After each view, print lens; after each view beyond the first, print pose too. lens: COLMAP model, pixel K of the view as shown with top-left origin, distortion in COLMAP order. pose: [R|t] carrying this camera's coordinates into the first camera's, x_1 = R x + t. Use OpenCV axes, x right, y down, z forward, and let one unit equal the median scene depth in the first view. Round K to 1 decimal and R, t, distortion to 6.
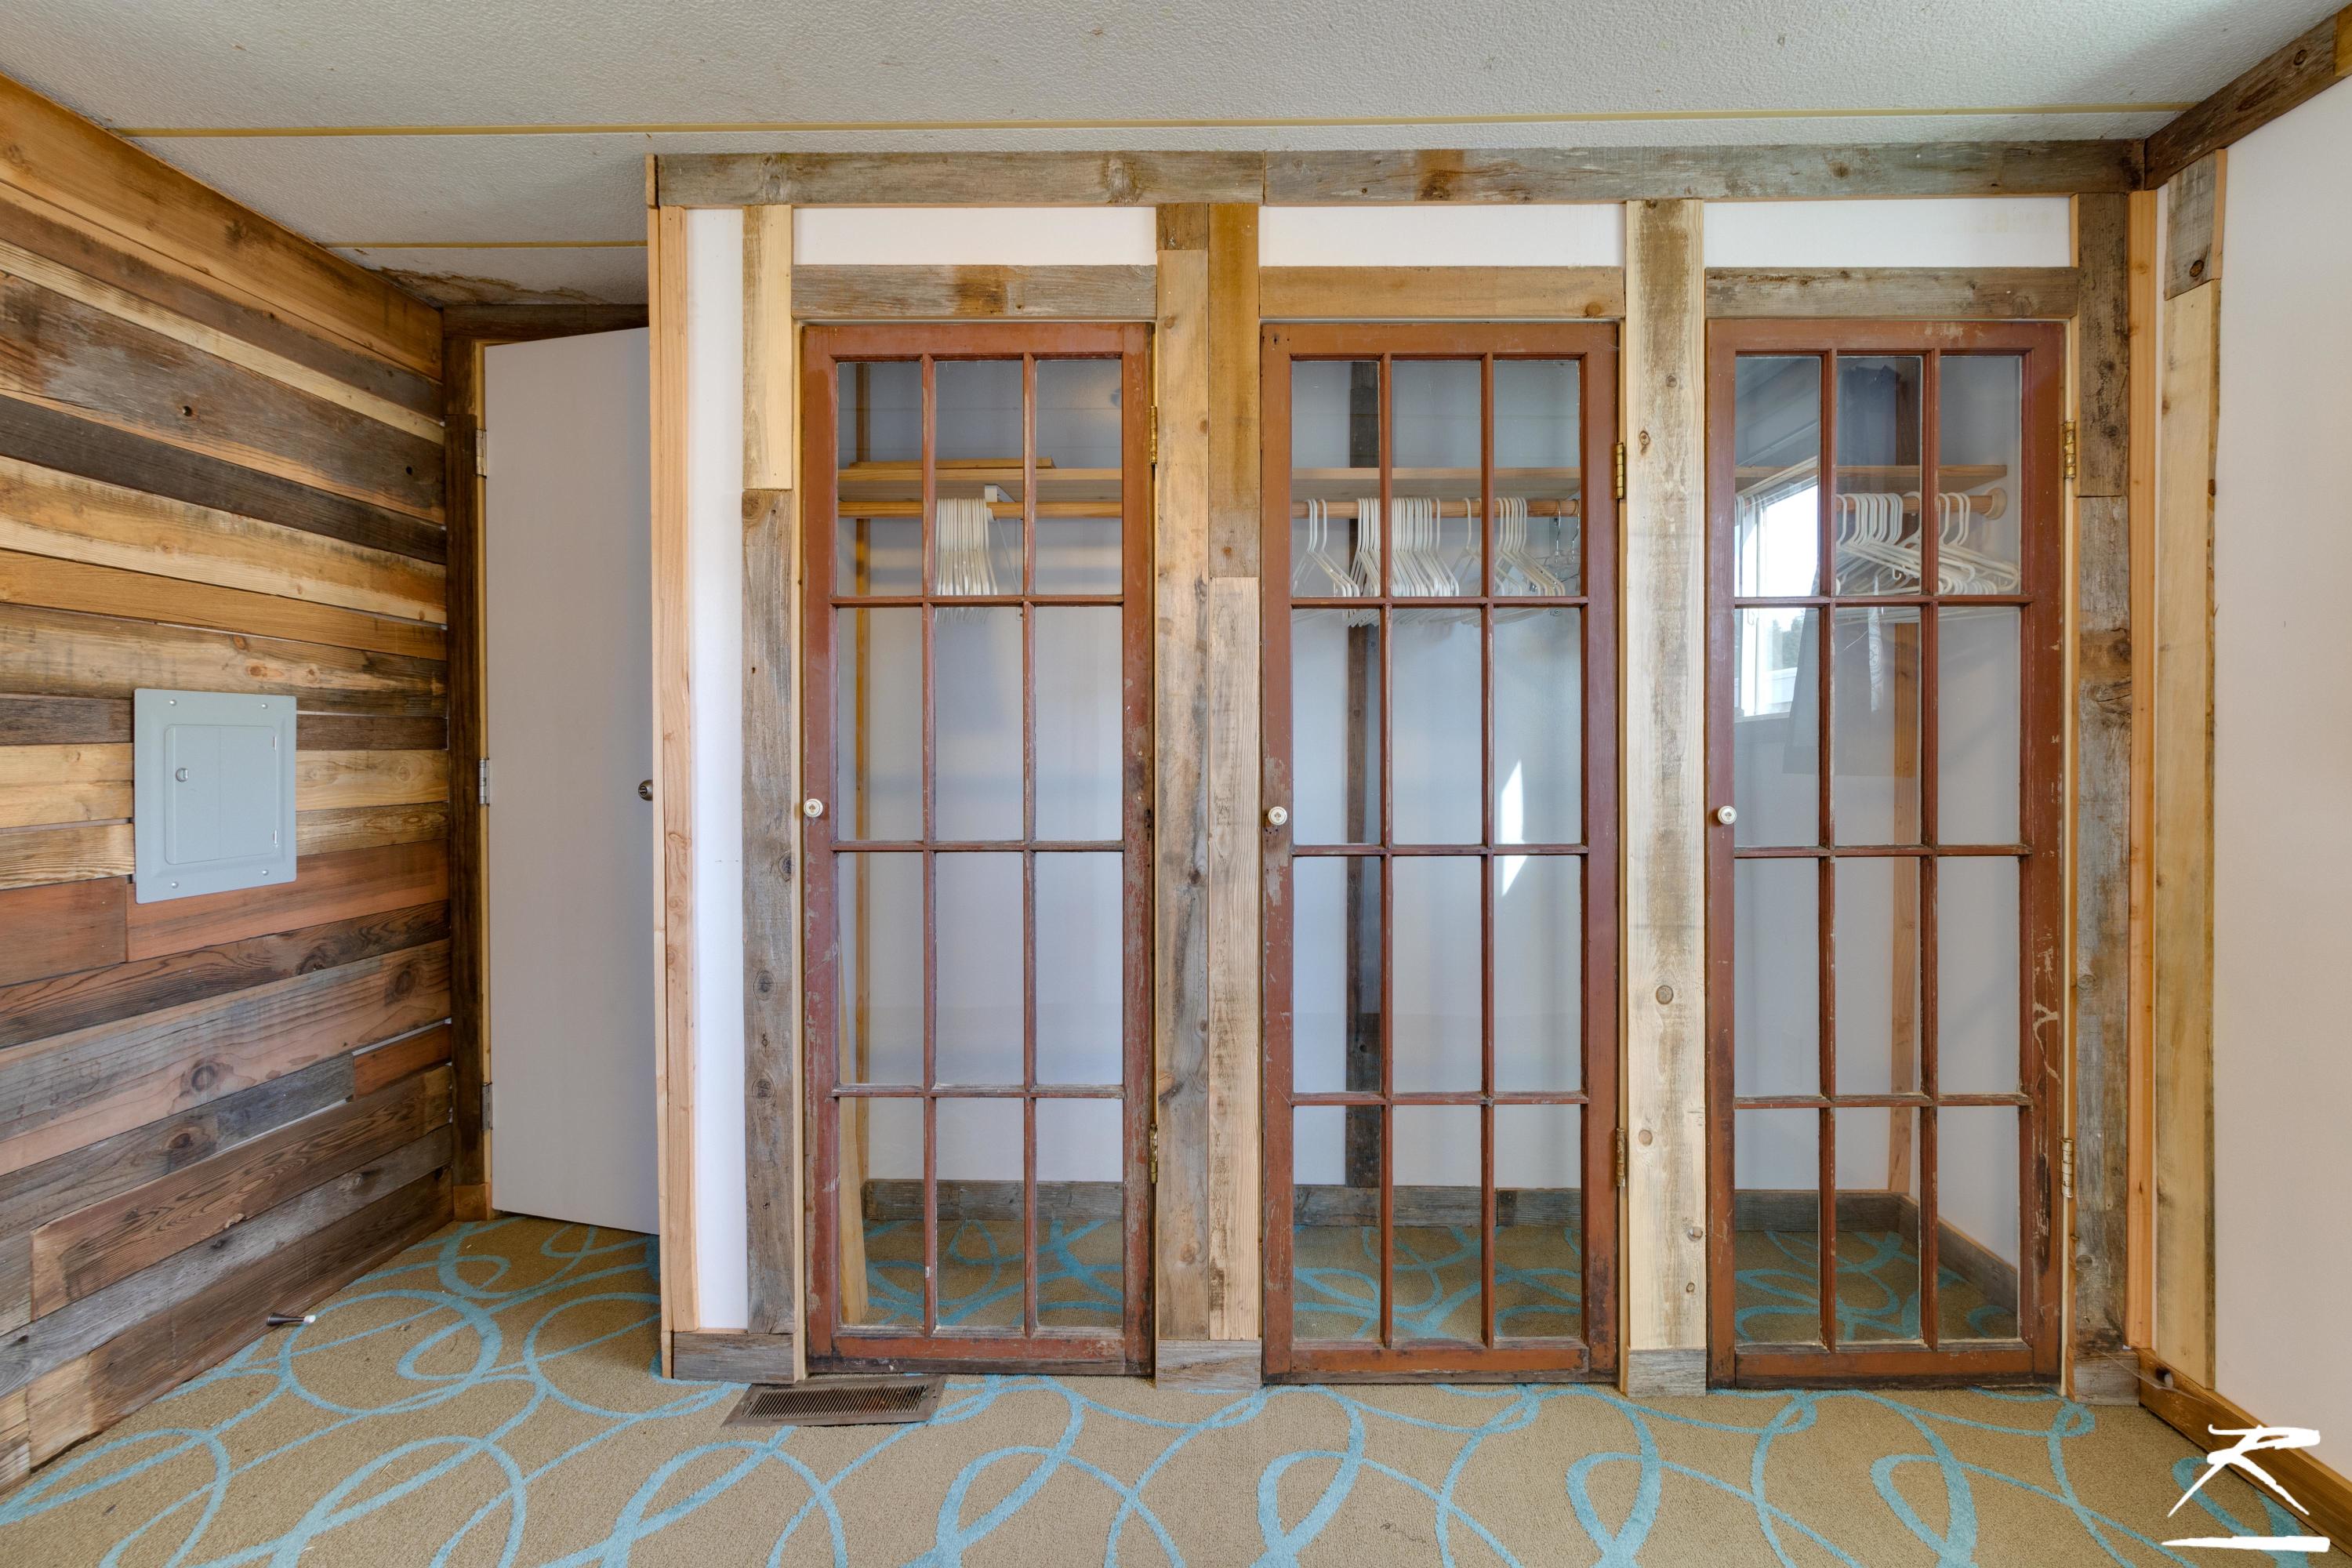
lens RADIAL K [[1054.6, 0, 1167.5], [0, 1054.6, 755.3], [0, 0, 1]] dist [0.000570, 0.000096]
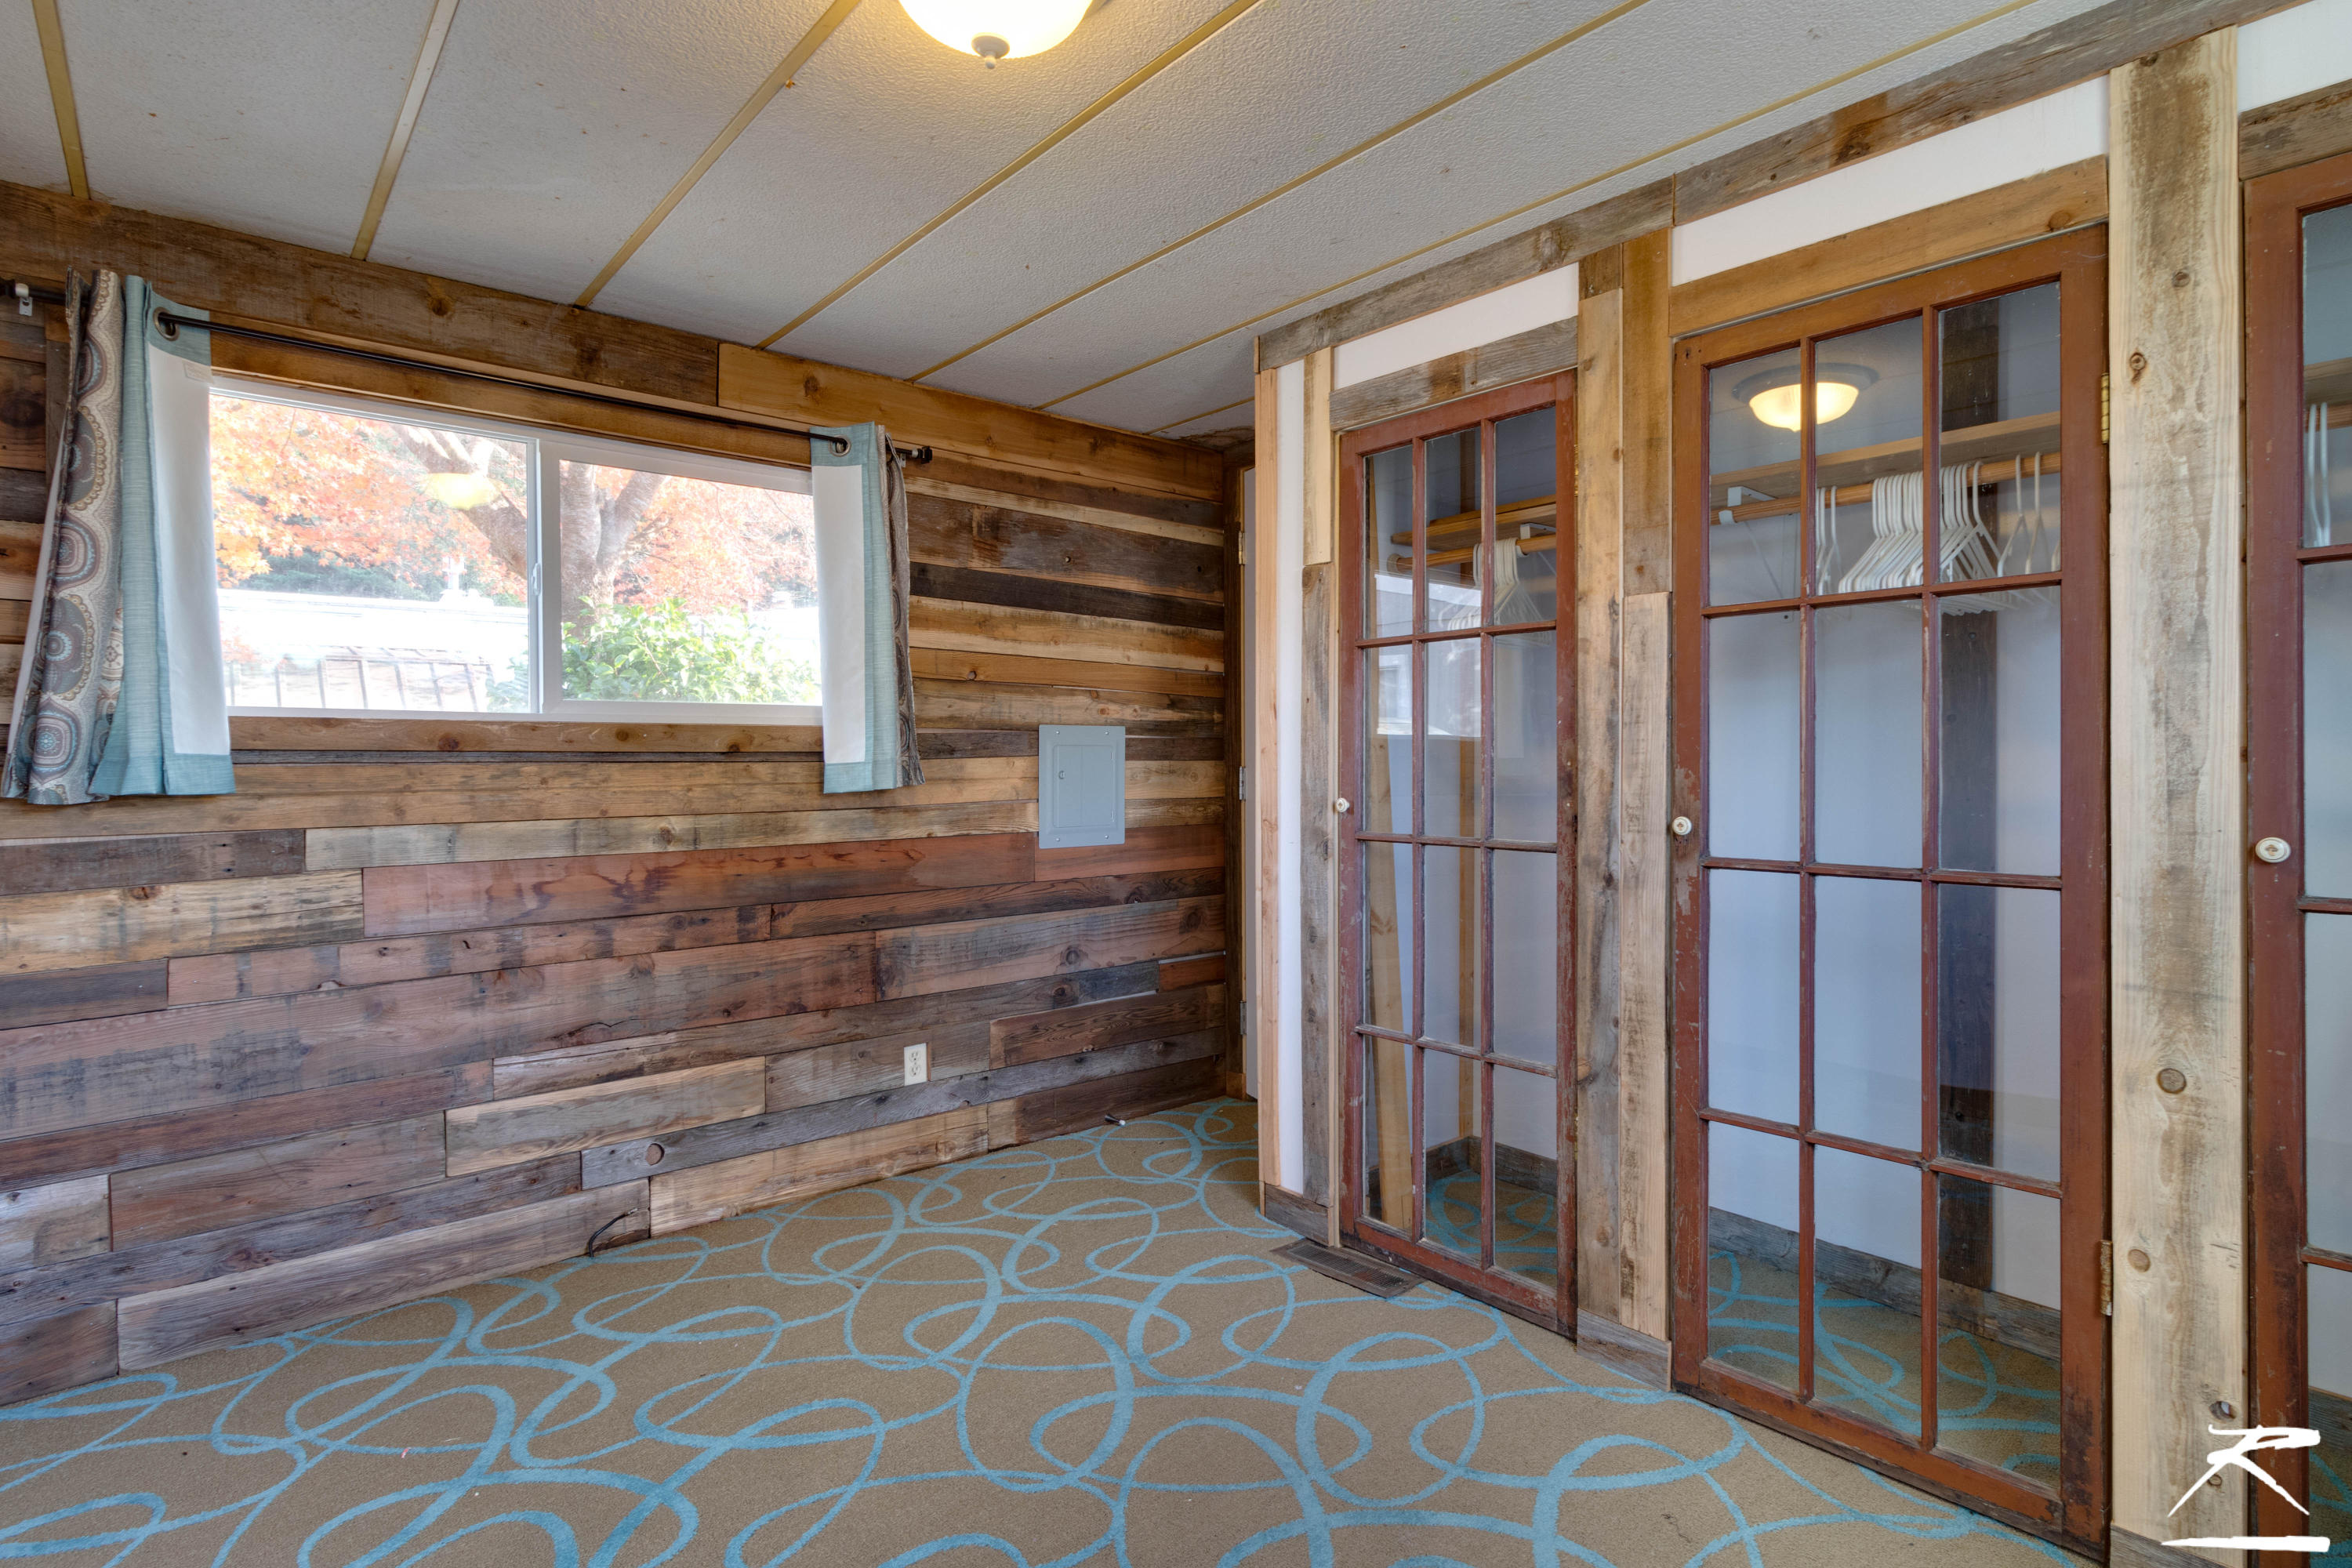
lens RADIAL K [[1054.6, 0, 1167.5], [0, 1054.6, 755.3], [0, 0, 1]] dist [0.000570, 0.000096]
pose [[0.689760, -0.002753, -0.724033, 0.468896], [-0.005970, 0.999937, -0.009490, 0.002325], [0.724014, 0.010868, 0.689700, -0.051323]]
